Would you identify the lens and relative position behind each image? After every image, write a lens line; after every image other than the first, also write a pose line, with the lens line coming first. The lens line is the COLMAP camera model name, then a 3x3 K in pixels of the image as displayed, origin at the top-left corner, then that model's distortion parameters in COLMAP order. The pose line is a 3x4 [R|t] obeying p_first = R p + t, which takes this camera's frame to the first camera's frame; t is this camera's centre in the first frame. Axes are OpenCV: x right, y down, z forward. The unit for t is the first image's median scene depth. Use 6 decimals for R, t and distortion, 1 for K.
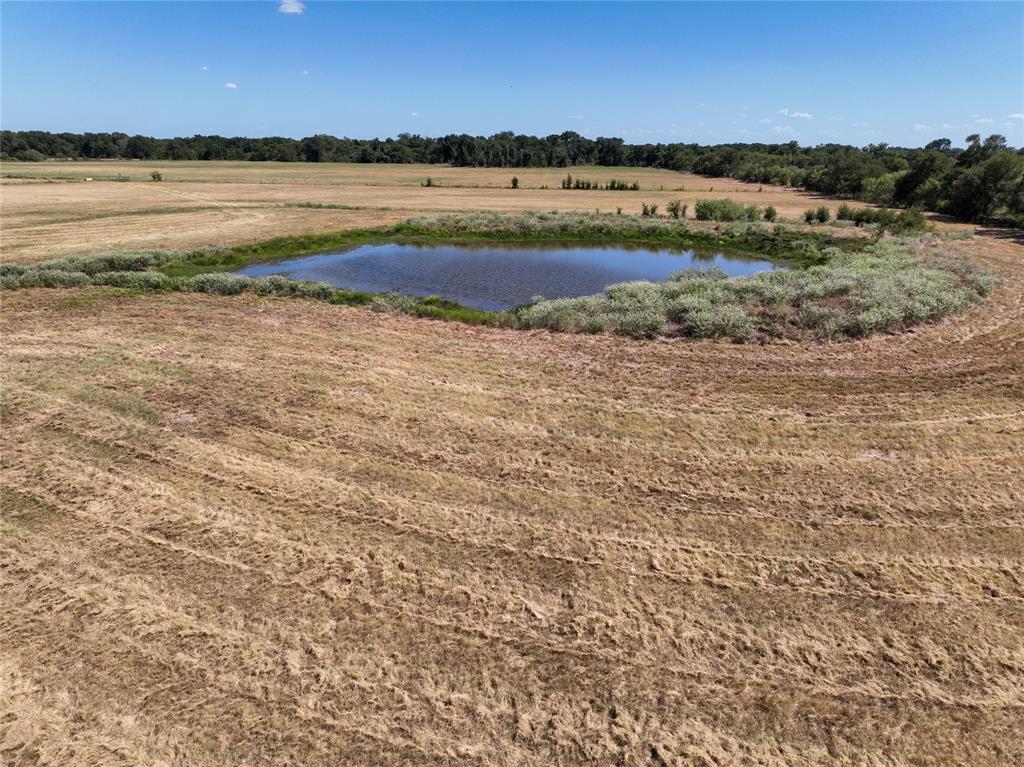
lens RADIAL K [[721.5, 0, 512.0], [0, 721.5, 383.5], [0, 0, 1]] dist [0.002954, 0.017661]
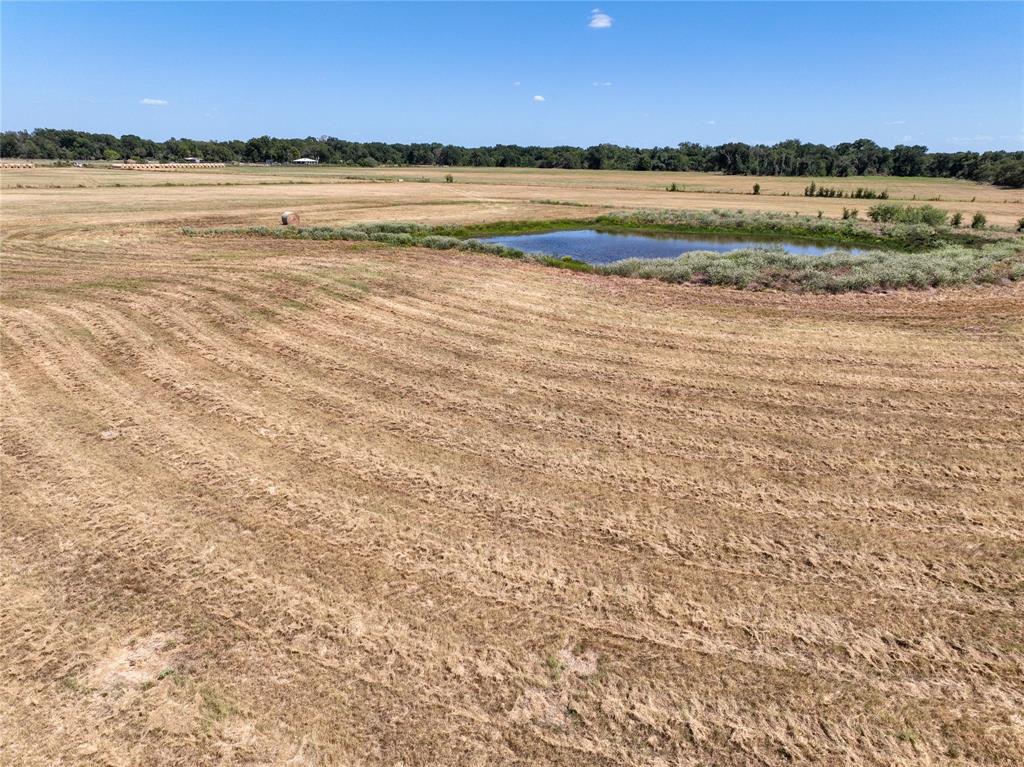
lens RADIAL K [[721.5, 0, 512.0], [0, 721.5, 383.5], [0, 0, 1]] dist [0.002954, 0.017661]
pose [[0.927946, 0.115766, -0.354280, 0.079100], [-0.119639, 0.992756, 0.011033, 0.030984], [0.352991, 0.032148, 0.935074, -0.090794]]
